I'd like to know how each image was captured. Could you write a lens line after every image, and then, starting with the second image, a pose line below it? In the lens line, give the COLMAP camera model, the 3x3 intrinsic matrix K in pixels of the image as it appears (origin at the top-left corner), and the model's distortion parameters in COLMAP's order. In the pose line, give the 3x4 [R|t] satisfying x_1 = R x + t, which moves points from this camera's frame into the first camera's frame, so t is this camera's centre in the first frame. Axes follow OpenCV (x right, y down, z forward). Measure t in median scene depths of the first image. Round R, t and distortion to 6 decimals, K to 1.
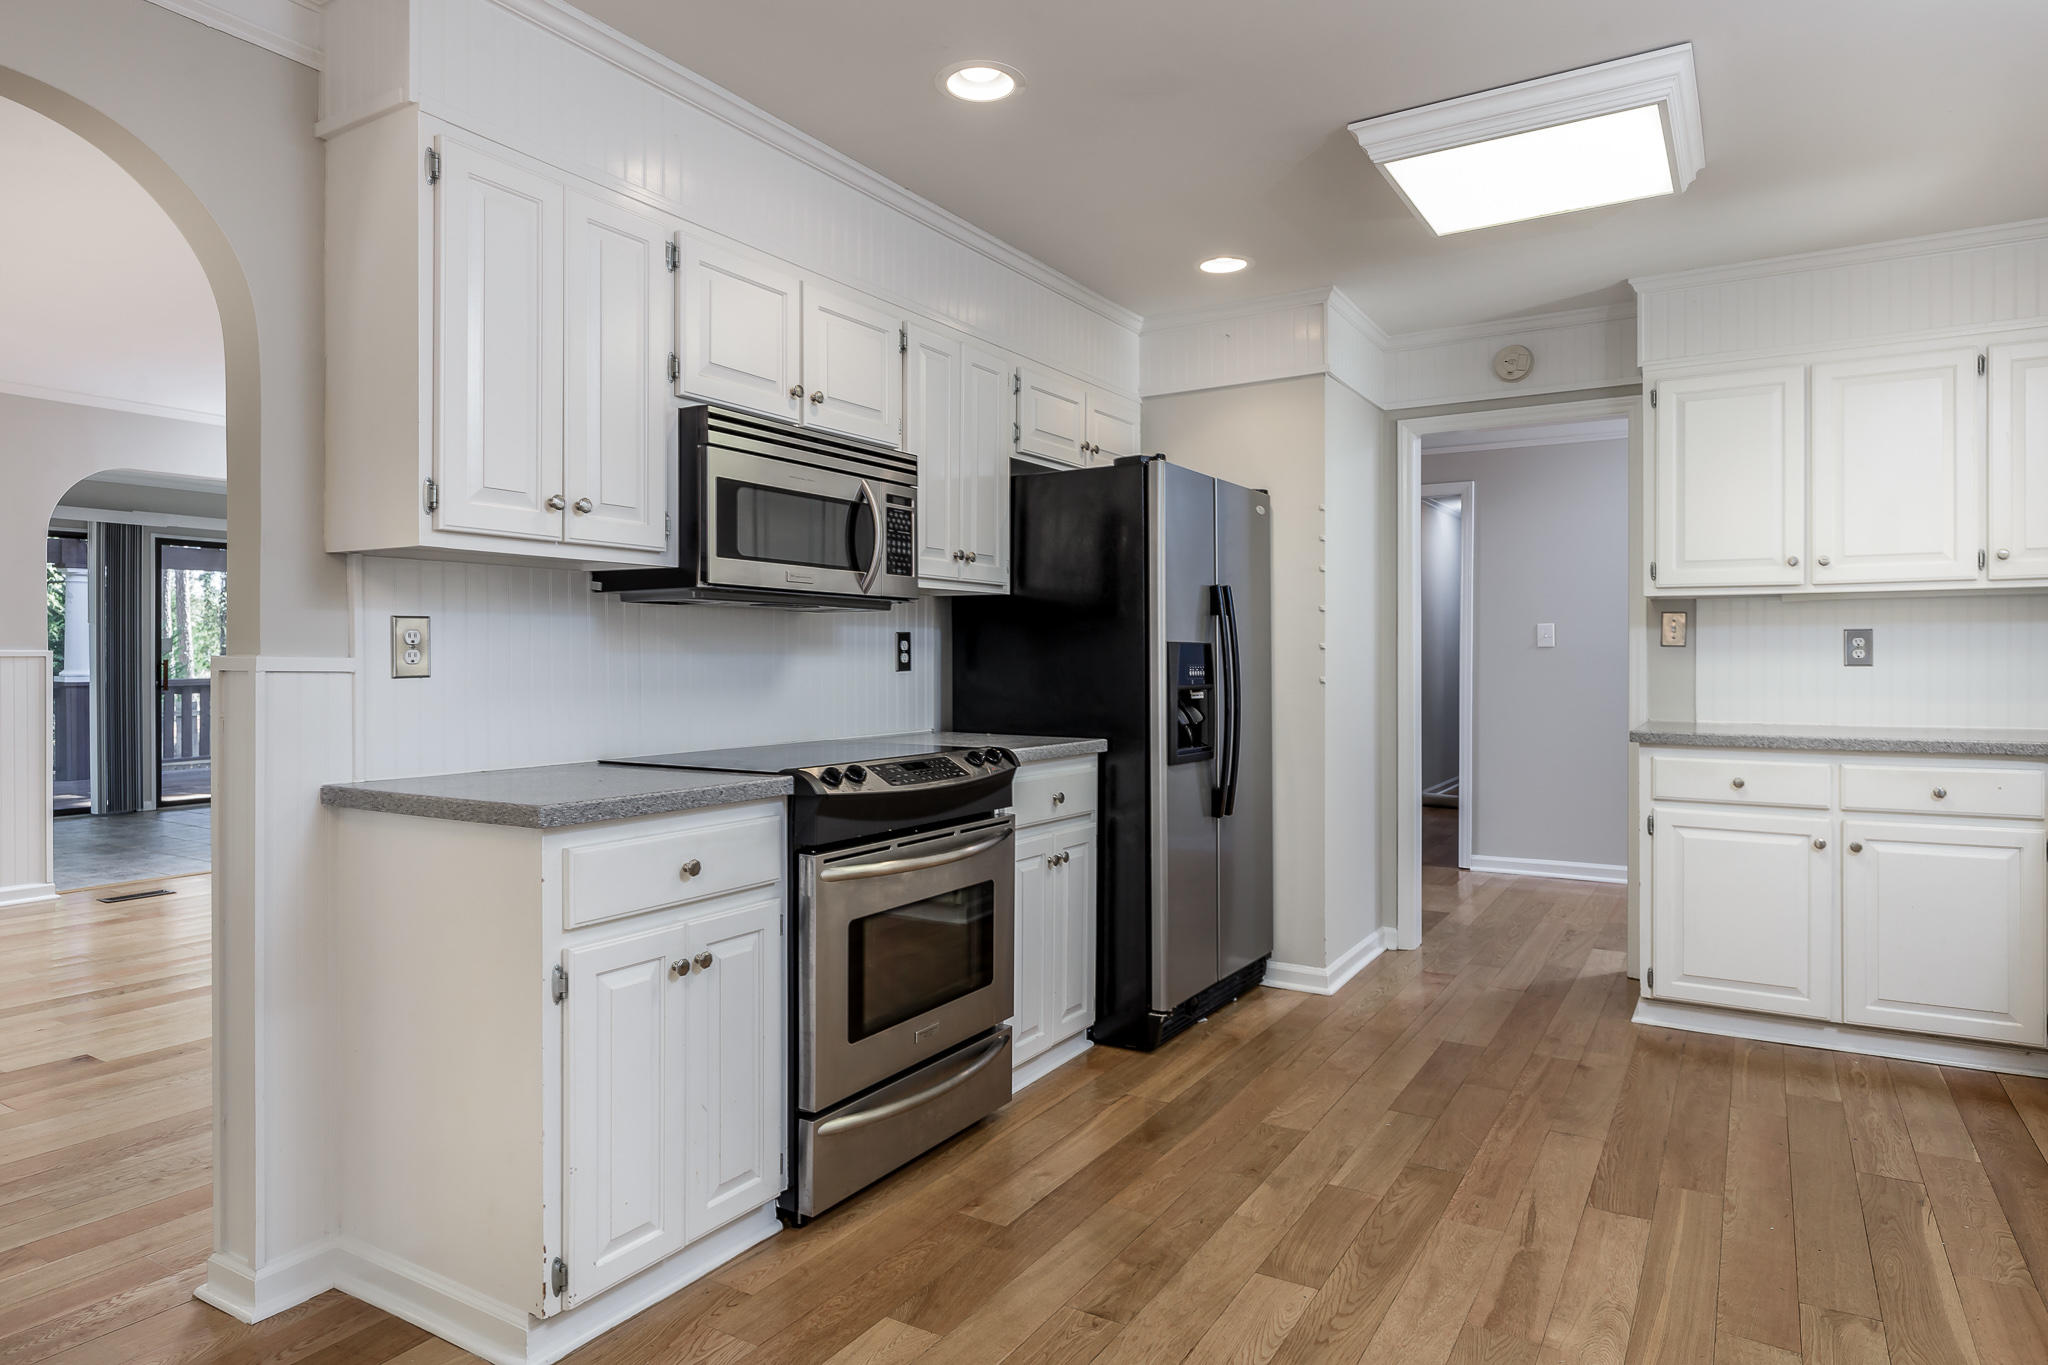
lens RADIAL K [[1210.3, 0, 1022.9], [0, 1210.3, 650.4], [0, 0, 1]] dist [-0.001898, -0.000746]
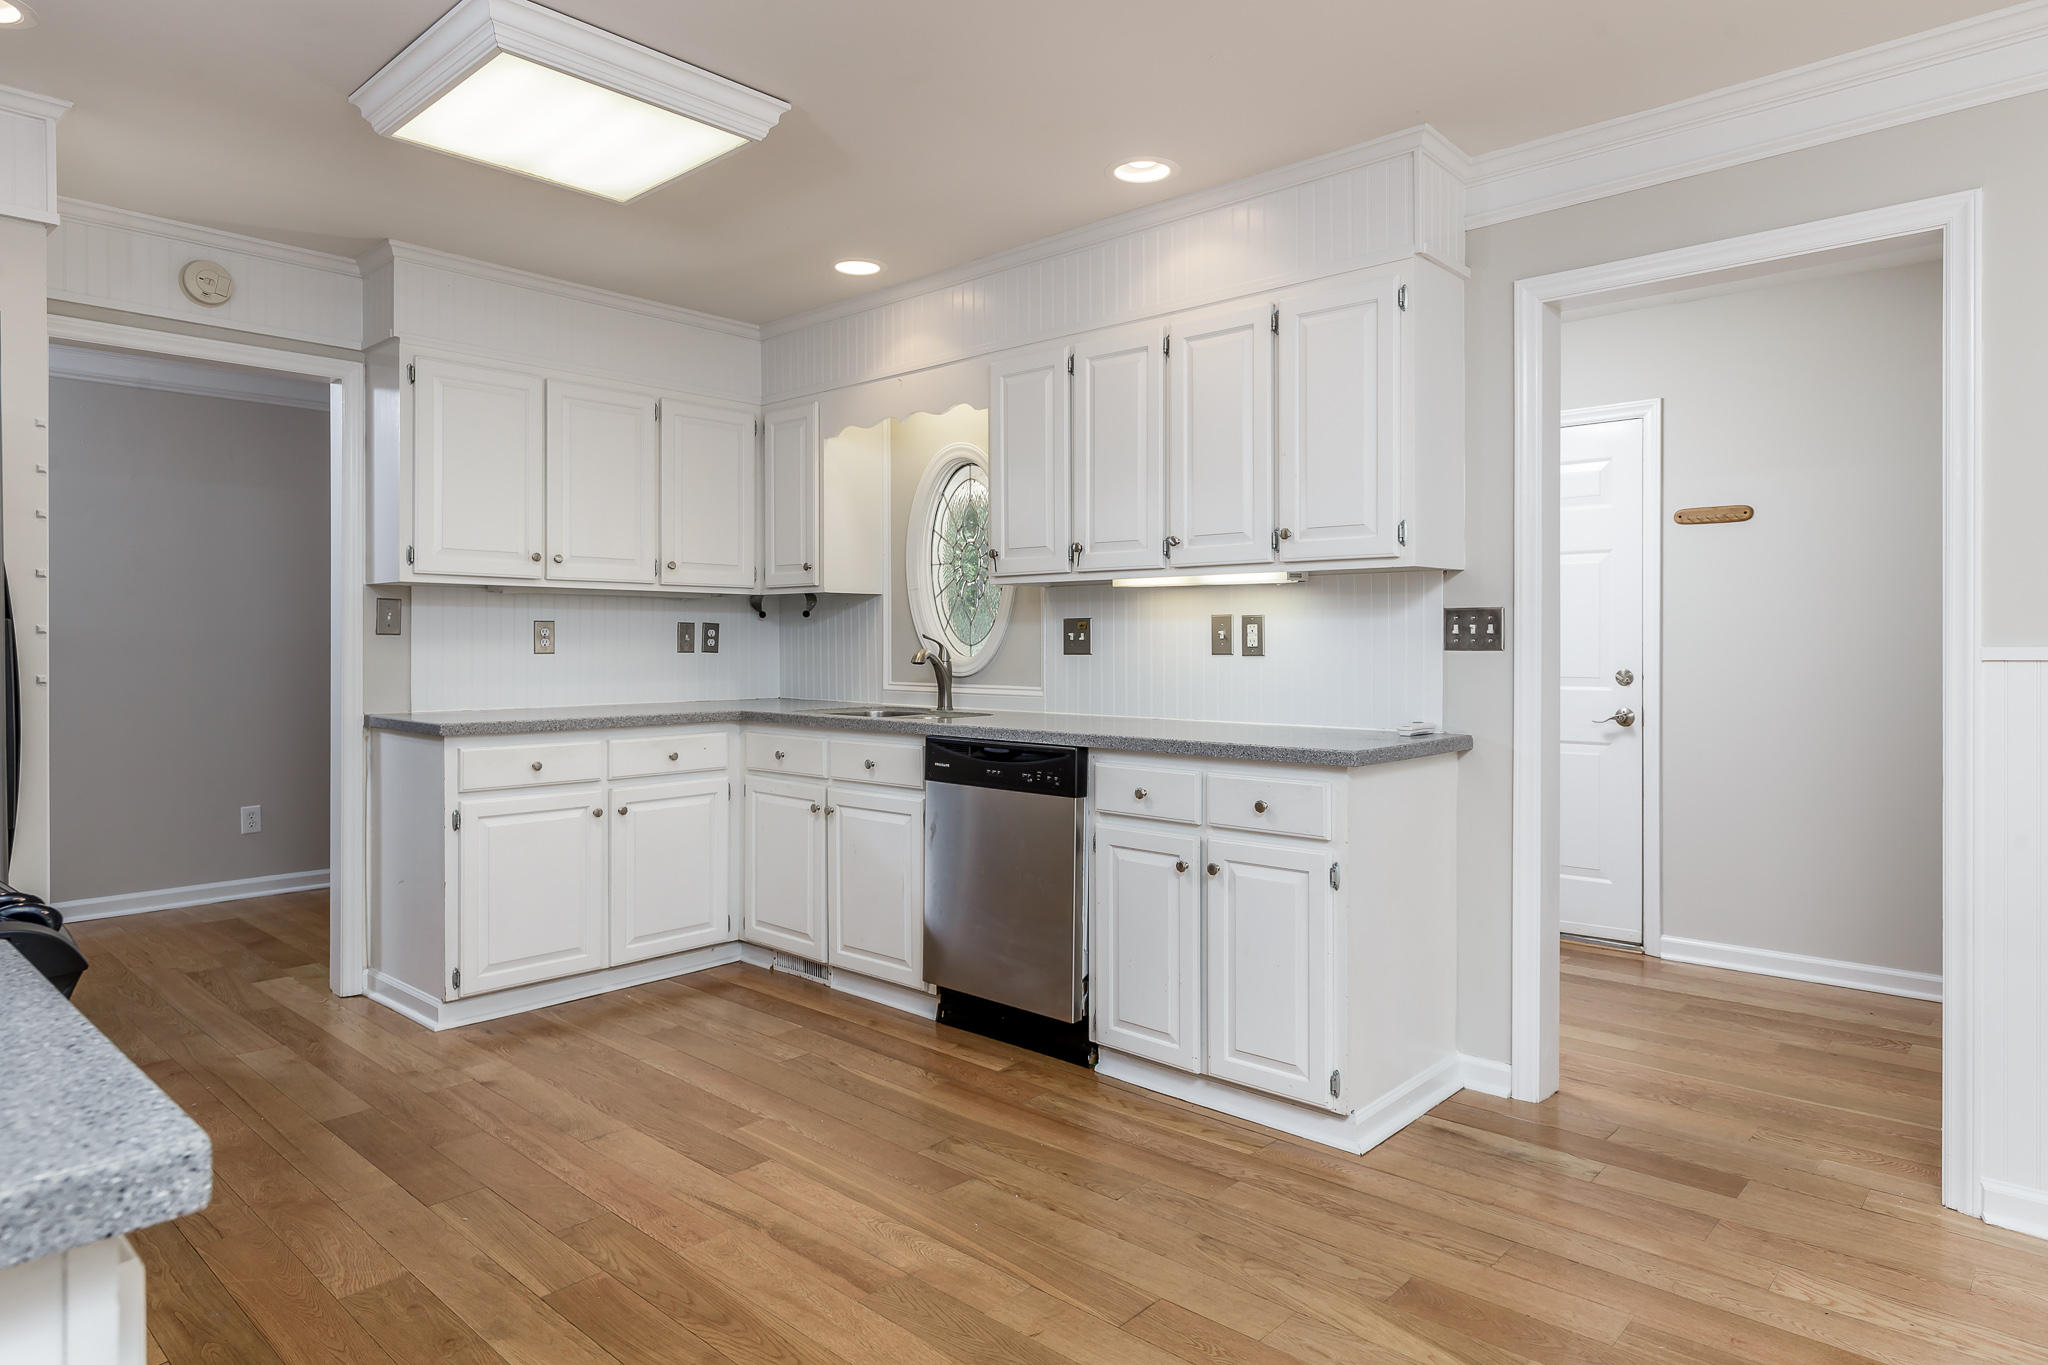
lens RADIAL K [[1201.6, 0, 1022.9], [0, 1201.6, 642.2], [0, 0, 1]] dist [0.000231, -0.000389]
pose [[0.193315, 0.001060, 0.981136, -0.402486], [-0.006193, 0.999981, 0.000140, -0.000673], [-0.981117, -0.006103, 0.193318, 0.447037]]
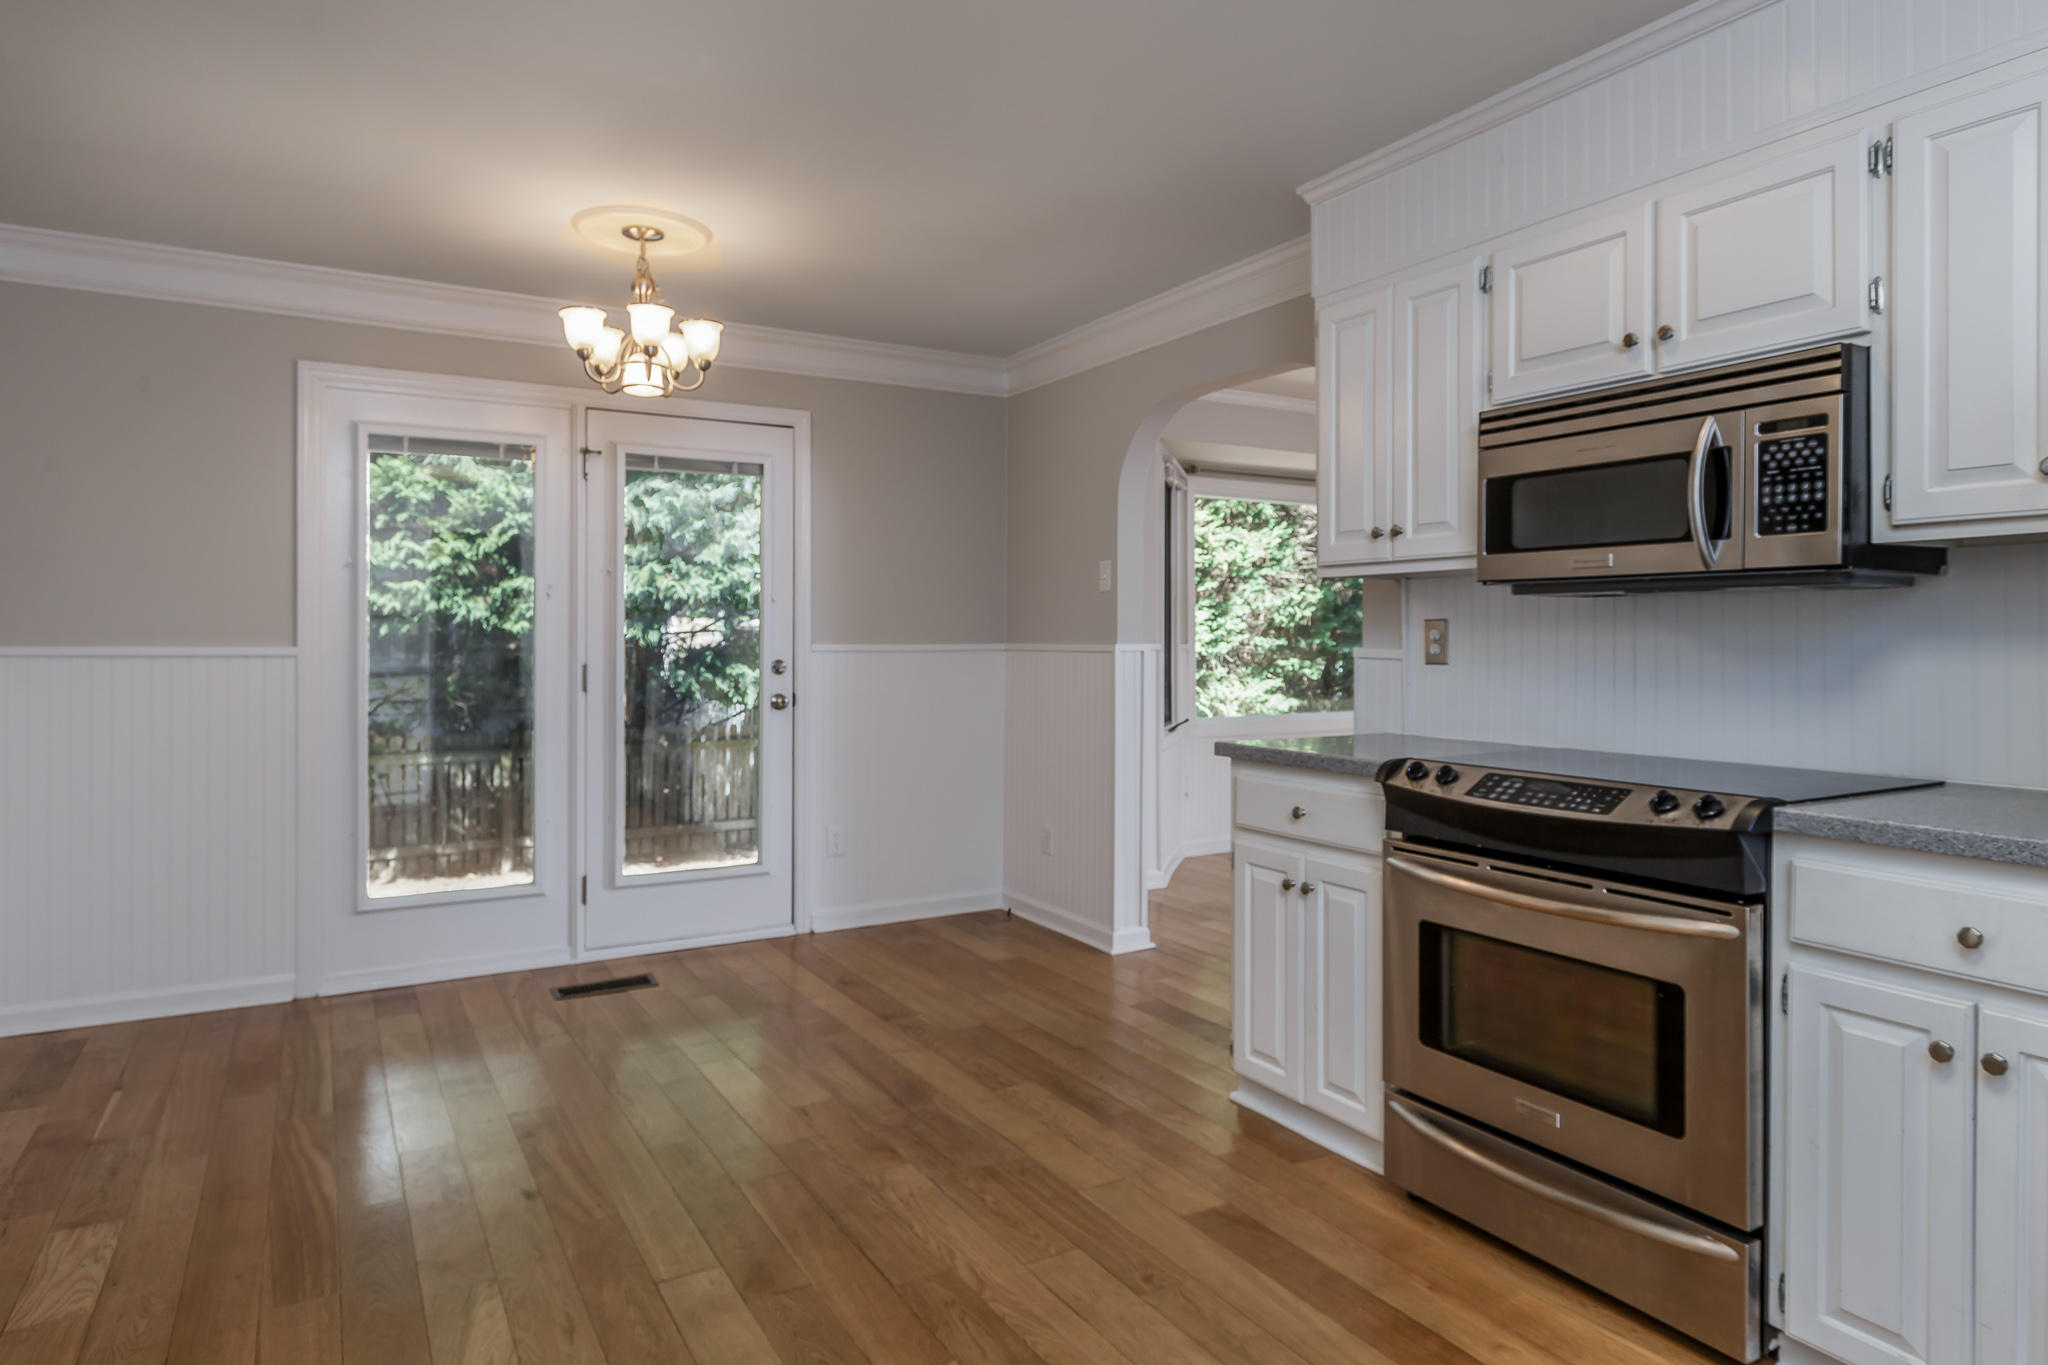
lens RADIAL K [[1210.3, 0, 1022.9], [0, 1210.3, 650.4], [0, 0, 1]] dist [-0.001898, -0.000746]
pose [[-0.475409, 0.007820, -0.879730, 0.711259], [0.003511, 0.999969, 0.006992, -0.003411], [0.879758, 0.000235, -0.475422, 0.958845]]
